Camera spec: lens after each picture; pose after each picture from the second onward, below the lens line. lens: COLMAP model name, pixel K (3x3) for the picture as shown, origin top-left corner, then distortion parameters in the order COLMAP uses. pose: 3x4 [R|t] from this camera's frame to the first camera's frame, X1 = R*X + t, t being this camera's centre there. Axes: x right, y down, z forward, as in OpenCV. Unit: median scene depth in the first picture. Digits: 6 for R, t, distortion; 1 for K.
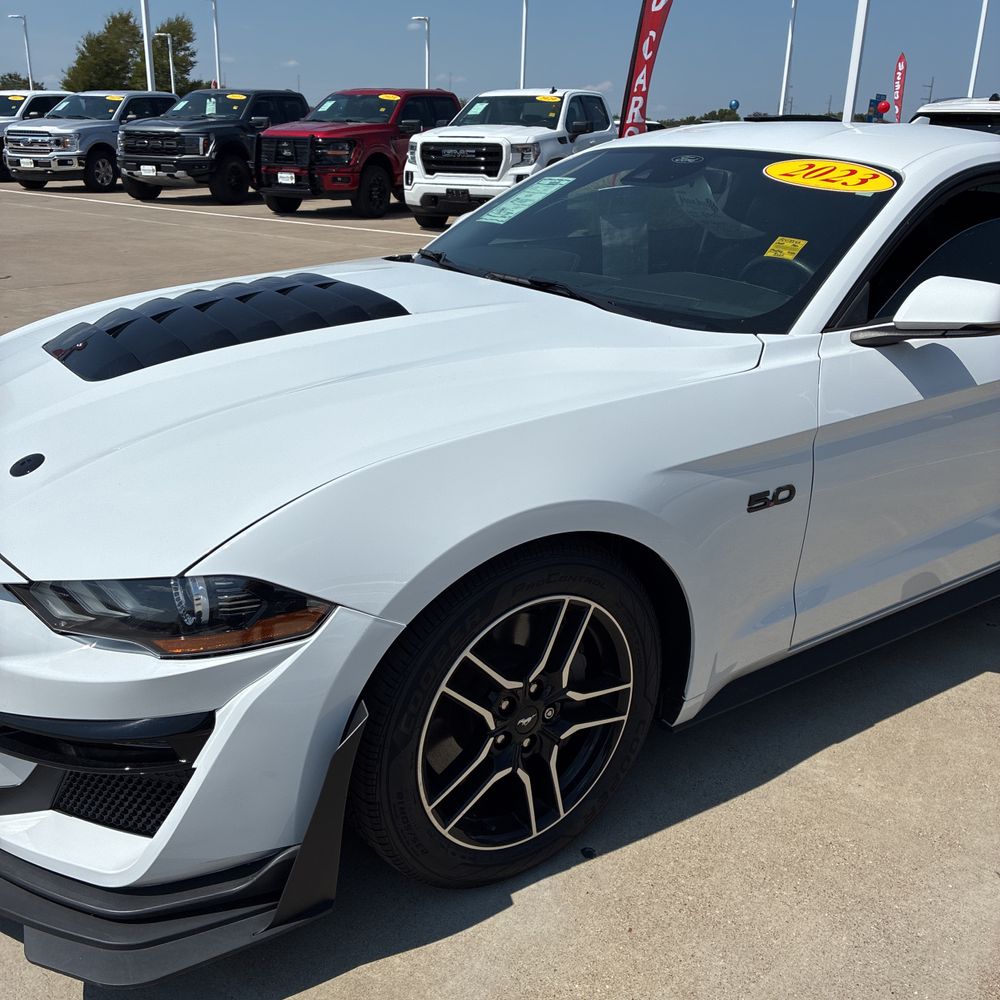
lens RADIAL K [[1017.2, 0, 491.3], [0, 1017.2, 500.2], [0, 0, 1]] dist [0.019811, 0.000000]
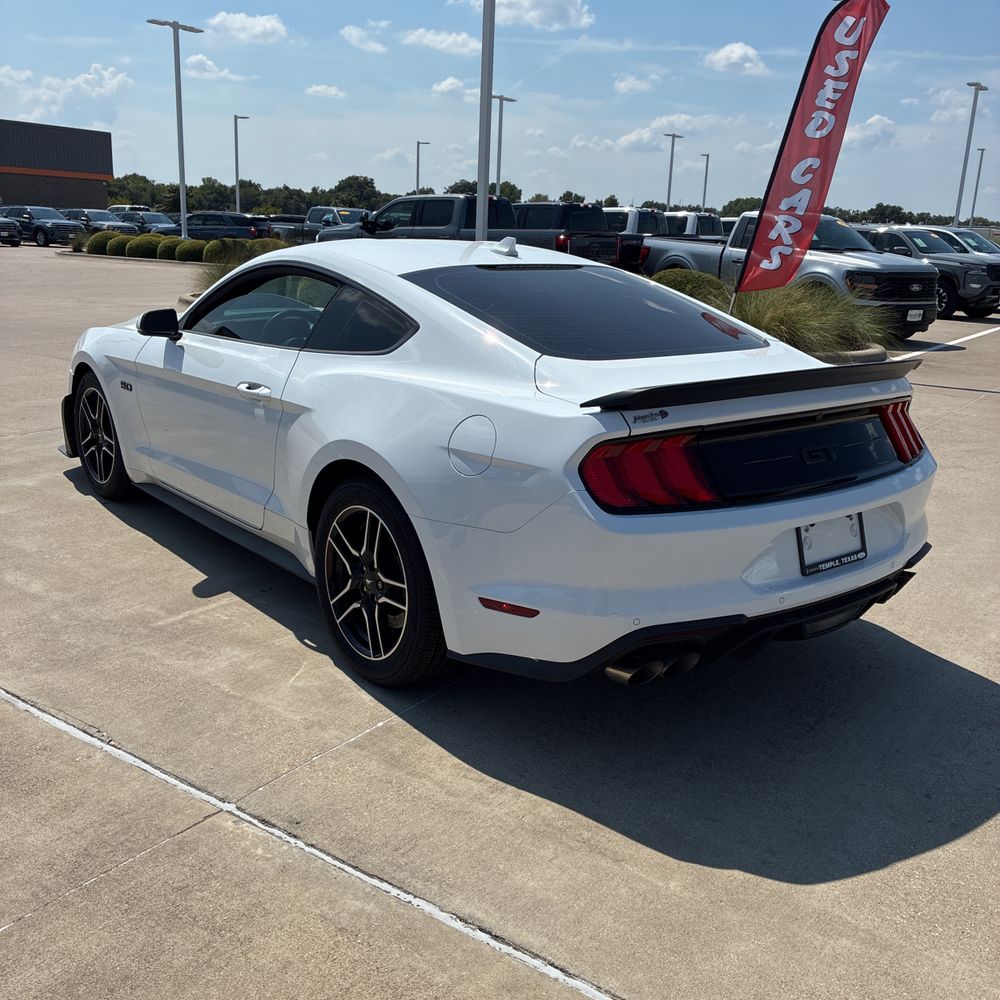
lens RADIAL K [[1017.2, 0, 505.1], [0, 1017.2, 499.3], [0, 0, 1]] dist [0.019811, 0.000000]
pose [[0.071327, 0.237069, -0.968871, 0.420236], [-0.370193, 0.908261, 0.194986, -0.085711], [0.926213, 0.344761, 0.152545, 0.241943]]
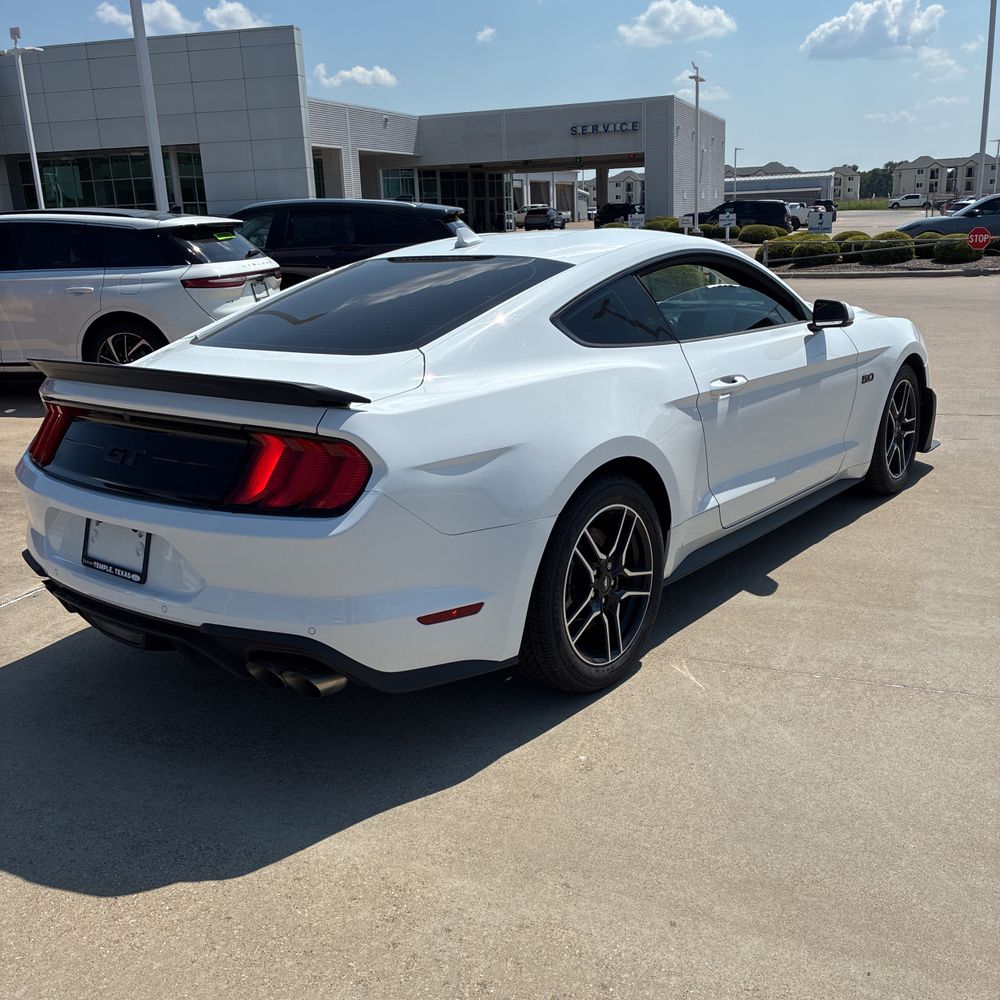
lens RADIAL K [[1017.2, 0, 502.0], [0, 1017.2, 498.9], [0, 0, 1]] dist [0.019811, 0.000000]
pose [[-0.958875, 0.090886, -0.268885, 0.184592], [-0.077220, 0.828075, 0.555274, -0.196186], [0.273124, 0.553202, -0.787002, 0.537072]]
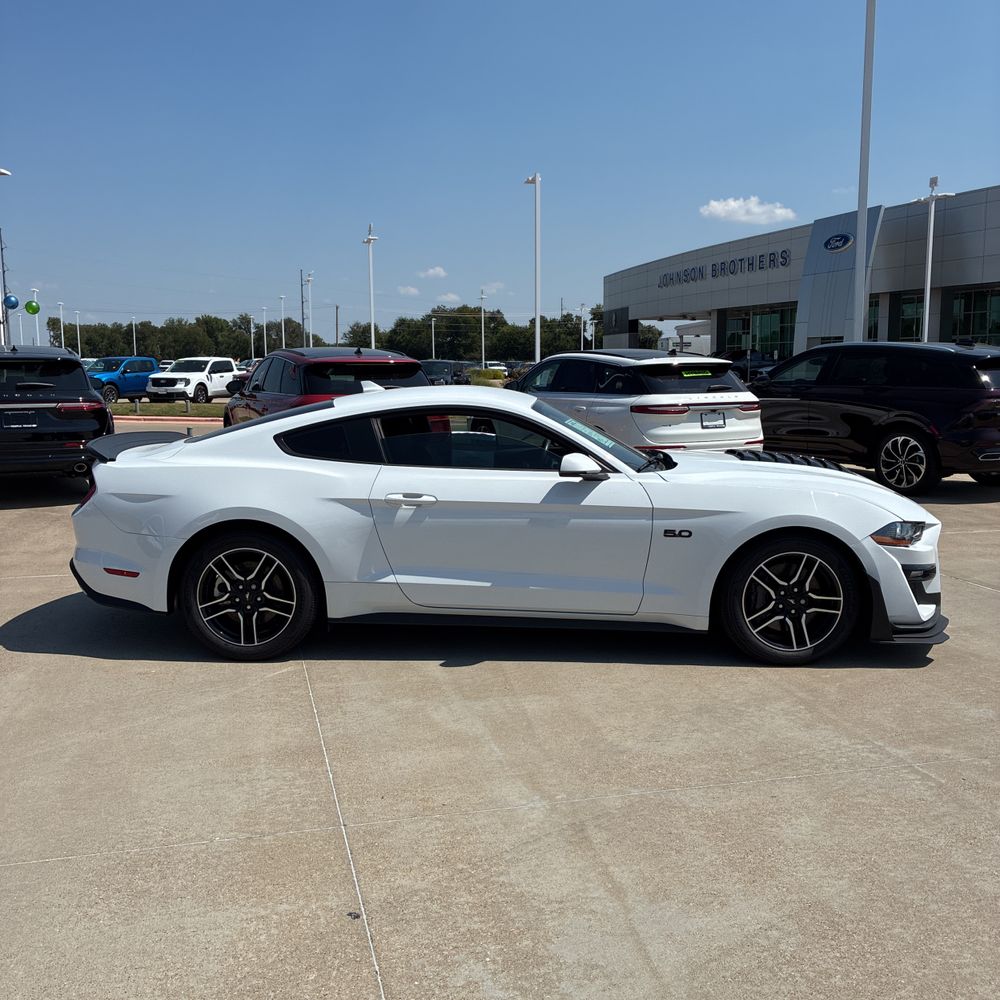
lens RADIAL K [[1017.2, 0, 497.9], [0, 1017.2, 497.6], [0, 0, 1]] dist [0.019811, 0.000000]
pose [[-0.806451, -0.097307, 0.583239, -0.207696], [0.184349, 0.895829, 0.404360, -0.224530], [-0.561829, 0.433616, -0.704504, 0.573481]]
